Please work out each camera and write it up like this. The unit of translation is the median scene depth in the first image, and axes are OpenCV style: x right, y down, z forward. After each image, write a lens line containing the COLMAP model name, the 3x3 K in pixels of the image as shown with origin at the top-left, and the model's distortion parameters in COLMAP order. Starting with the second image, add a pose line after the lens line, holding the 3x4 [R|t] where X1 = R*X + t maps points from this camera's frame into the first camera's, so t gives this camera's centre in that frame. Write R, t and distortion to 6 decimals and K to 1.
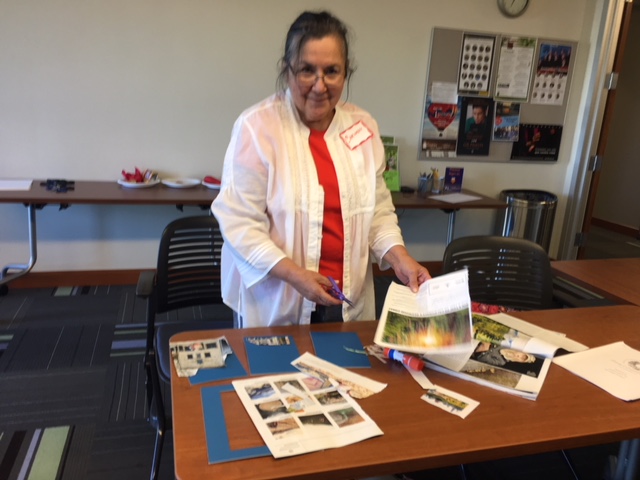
lens RADIAL K [[539.3, 0, 320.0], [0, 539.3, 240.0], [0, 0, 1]] dist [0.079058, -0.095039]
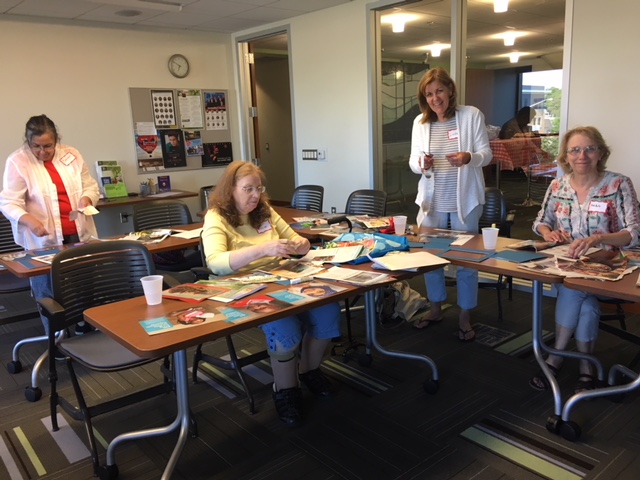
lens RADIAL K [[539.3, 0, 320.0], [0, 539.3, 240.0], [0, 0, 1]] dist [0.079058, -0.095039]
pose [[0.908481, -0.177113, 0.378542, 0.038496], [0.192375, 0.981318, -0.002548, 0.129574], [-0.371019, 0.075136, 0.925581, -0.555044]]
